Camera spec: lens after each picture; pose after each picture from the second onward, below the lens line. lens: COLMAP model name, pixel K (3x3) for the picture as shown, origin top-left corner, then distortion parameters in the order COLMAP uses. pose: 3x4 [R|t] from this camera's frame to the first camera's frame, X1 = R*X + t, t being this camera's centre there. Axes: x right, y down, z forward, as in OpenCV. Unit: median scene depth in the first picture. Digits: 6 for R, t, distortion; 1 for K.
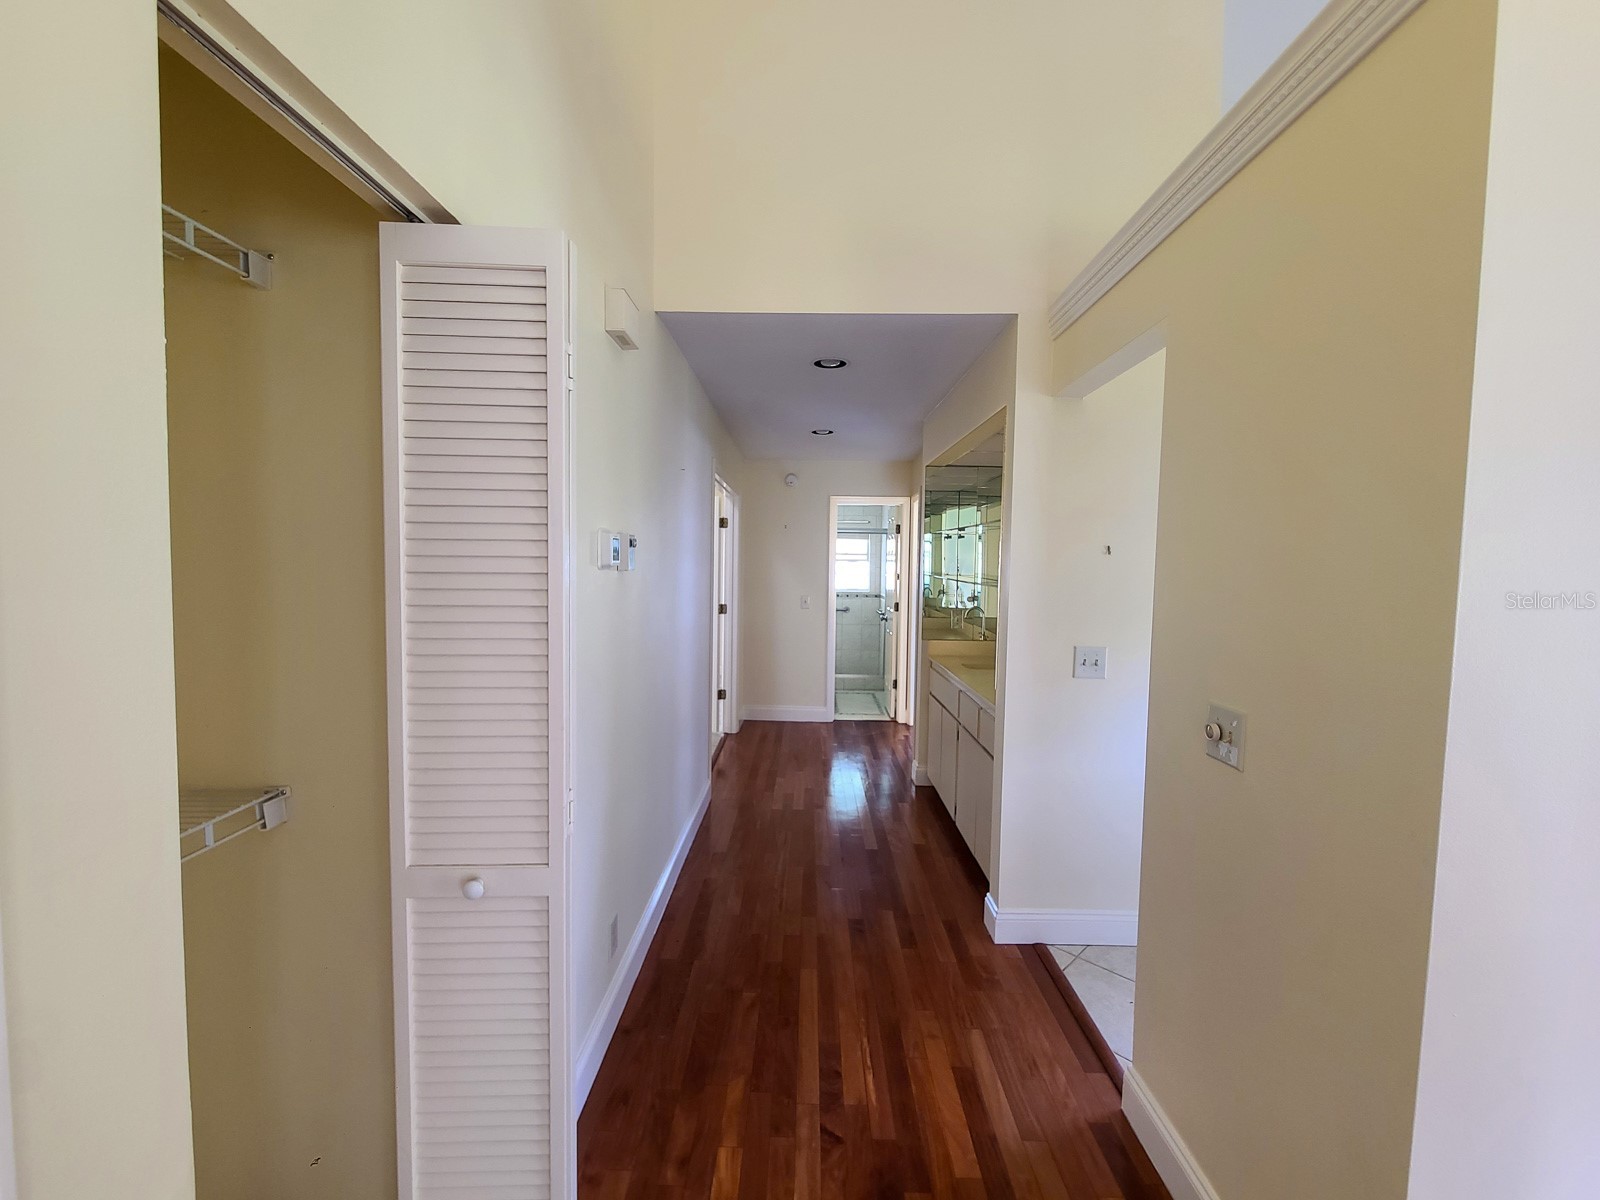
lens RADIAL K [[674.6, 0, 806.3], [0, 674.6, 607.5], [0, 0, 1]] dist [-0.000883, -0.001065]
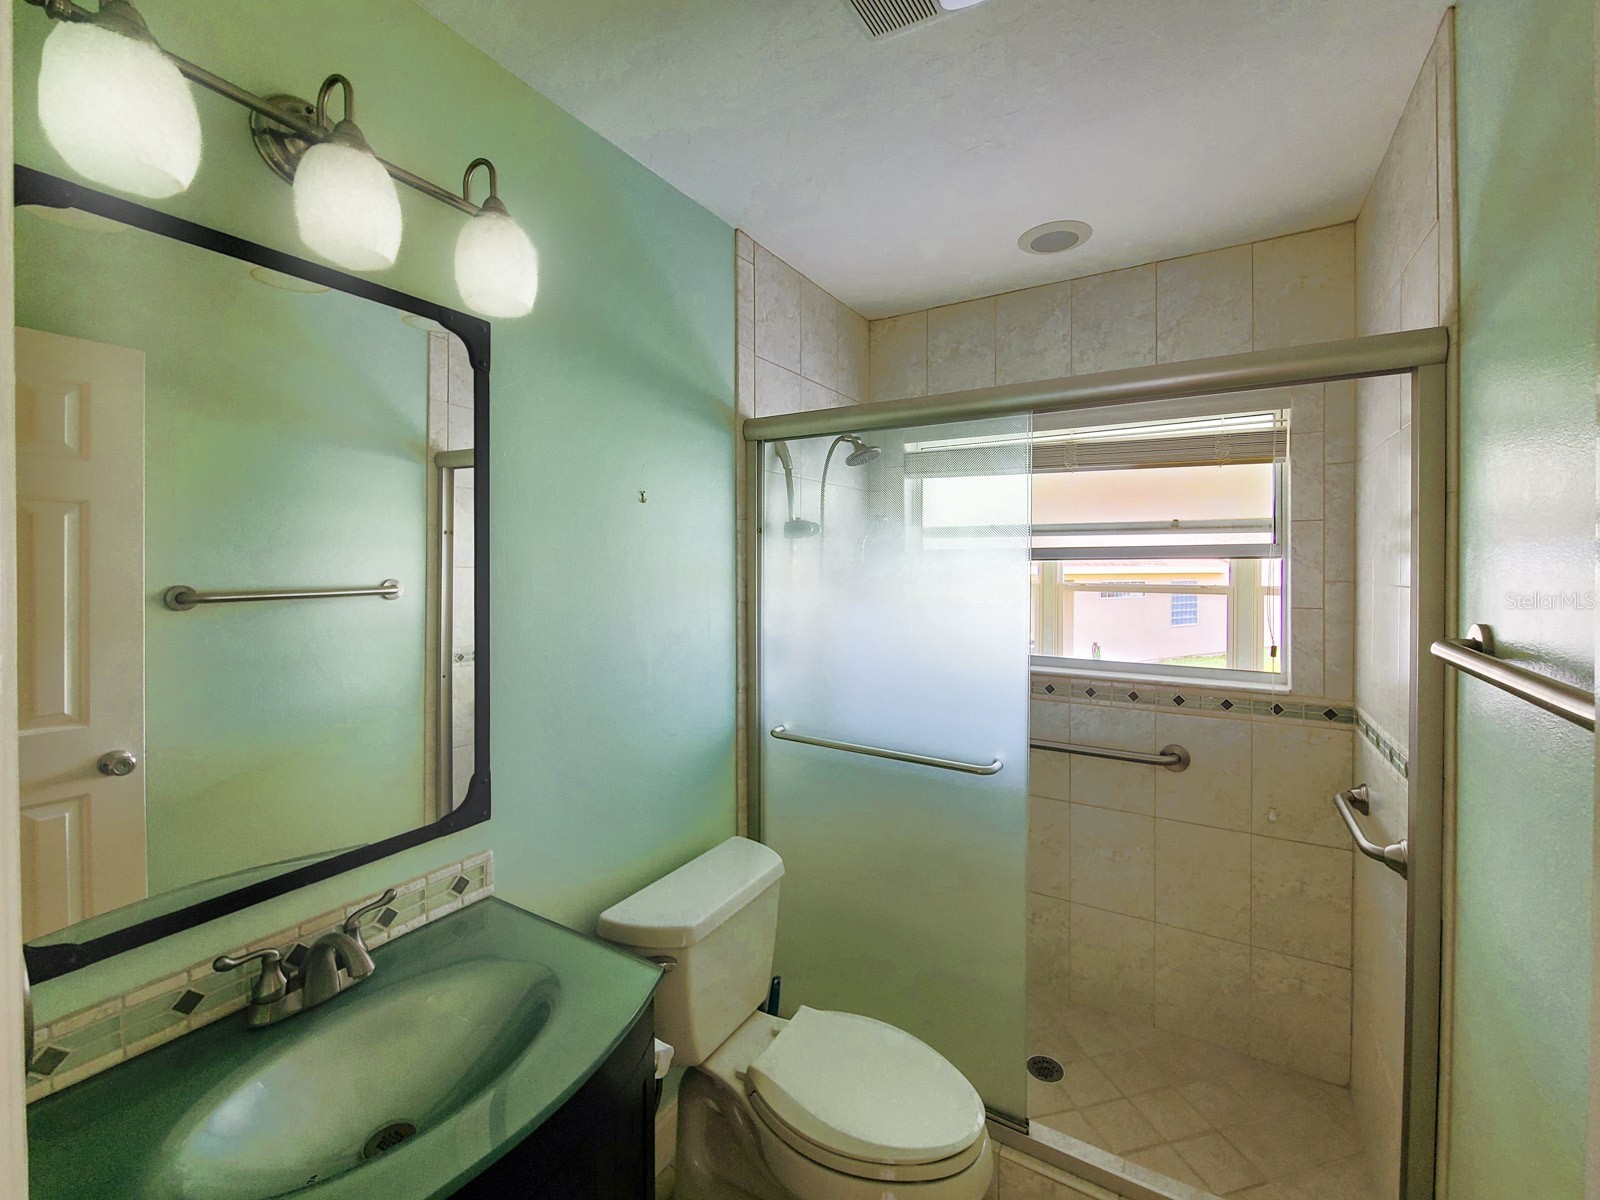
lens RADIAL K [[674.6, 0, 796.0], [0, 674.6, 555.7], [0, 0, 1]] dist [-0.000883, -0.001065]
pose [[0.858664, -0.009379, -0.512454, 0.090289], [-0.024590, 0.997927, -0.059468, -0.067993], [0.511949, 0.063664, 0.856653, 0.965361]]
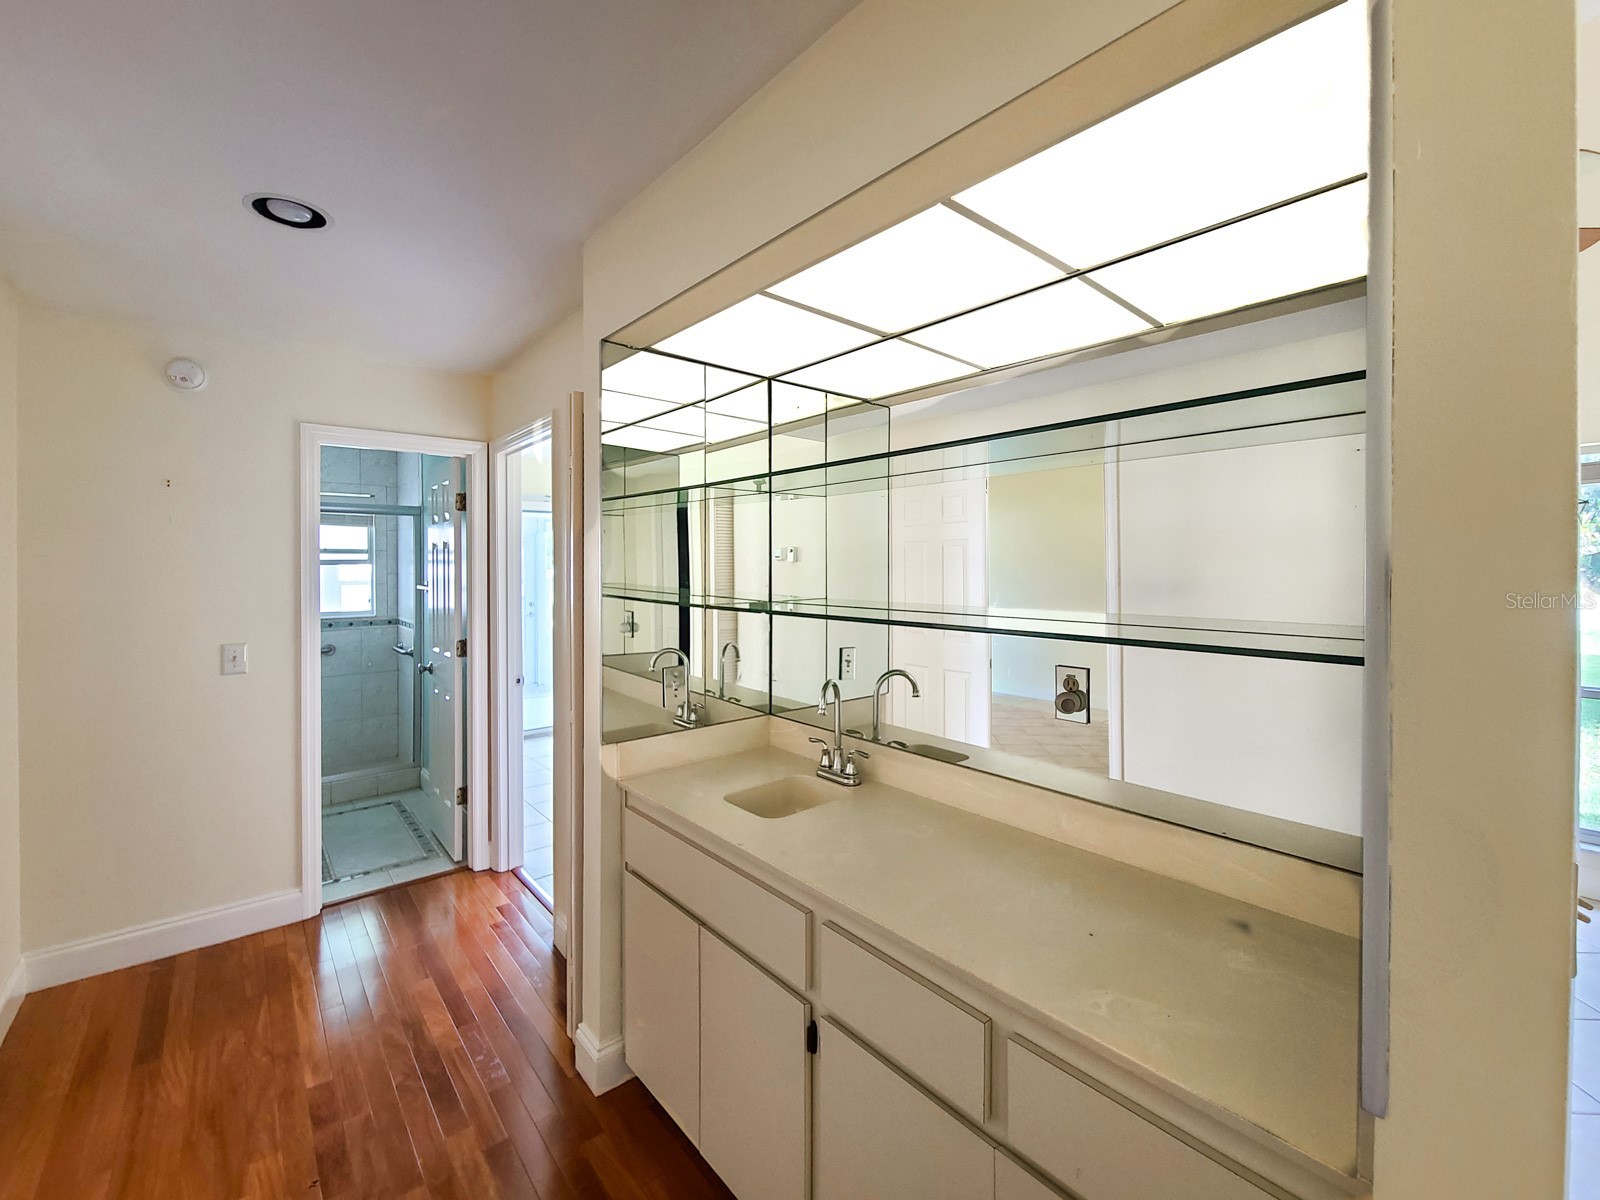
lens RADIAL K [[674.6, 0, 824.2], [0, 674.6, 569.1], [0, 0, 1]] dist [-0.000883, -0.001065]
pose [[0.749121, -0.014844, 0.662267, -0.002917], [0.053642, 0.997825, -0.038311, -0.026712], [-0.660258, 0.064225, 0.748288, 0.402304]]
